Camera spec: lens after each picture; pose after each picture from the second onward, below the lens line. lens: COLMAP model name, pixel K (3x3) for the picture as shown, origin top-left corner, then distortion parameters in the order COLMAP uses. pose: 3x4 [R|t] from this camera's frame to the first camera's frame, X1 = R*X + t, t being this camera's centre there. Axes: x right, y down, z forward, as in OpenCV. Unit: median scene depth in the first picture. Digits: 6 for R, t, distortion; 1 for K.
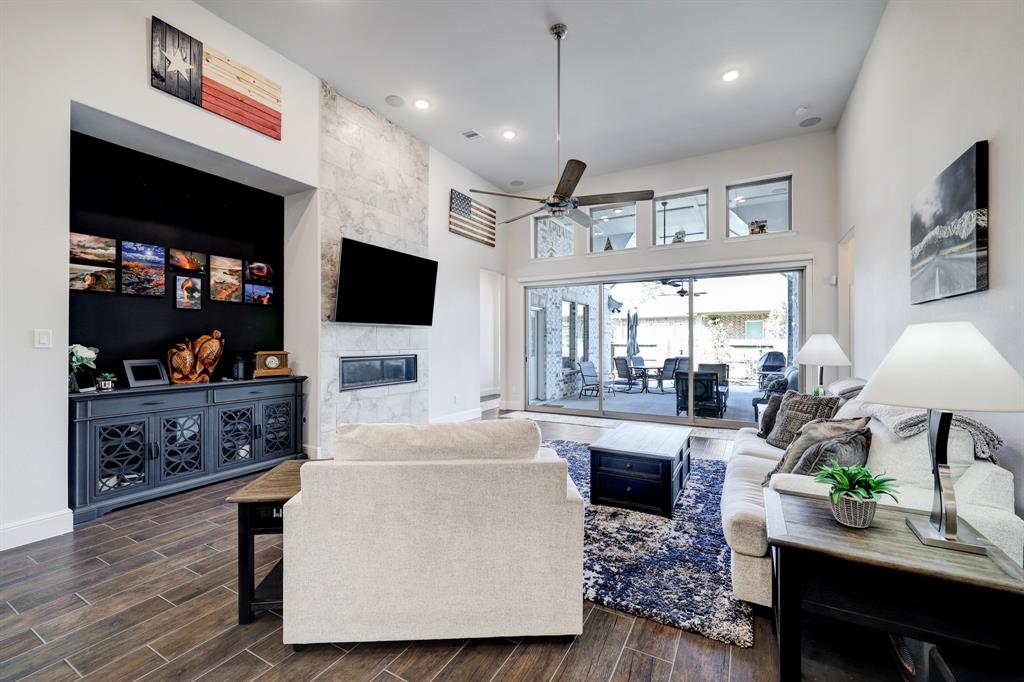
lens RADIAL K [[424.1, 0, 514.1], [0, 424.1, 341.9], [0, 0, 1]] dist [-0.000223, -0.000442]
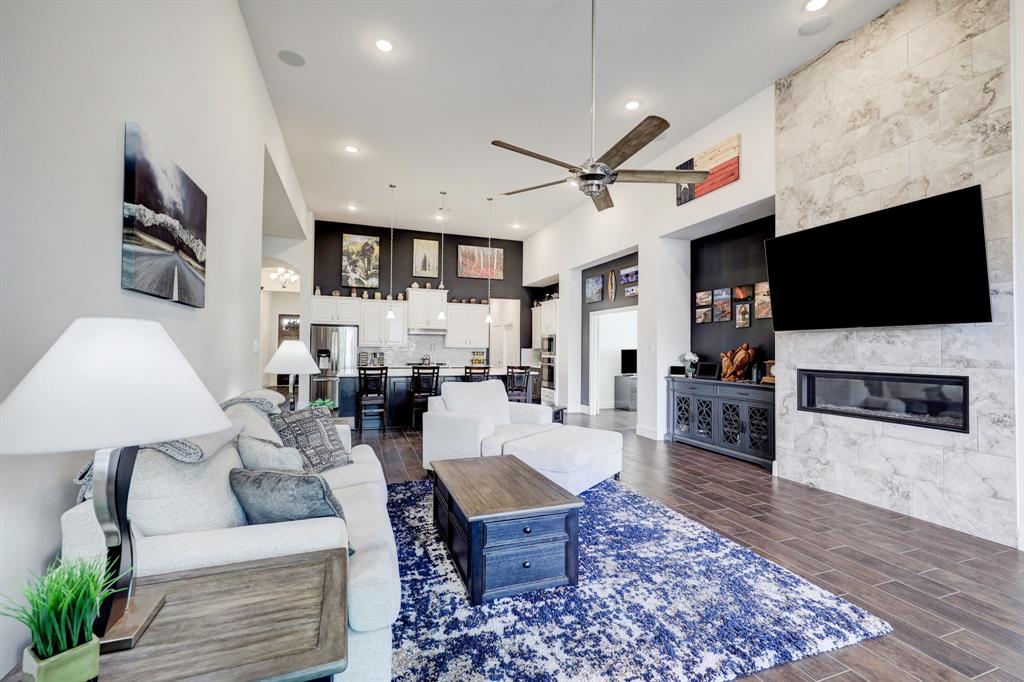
lens RADIAL K [[424.1, 0, 516.0], [0, 424.1, 343.6], [0, 0, 1]] dist [-0.000223, -0.000442]
pose [[-0.644406, -0.013566, -0.764563, 0.754263], [-0.005849, 0.999901, -0.012812, -0.003892], [0.764661, -0.003784, -0.644422, 1.326778]]
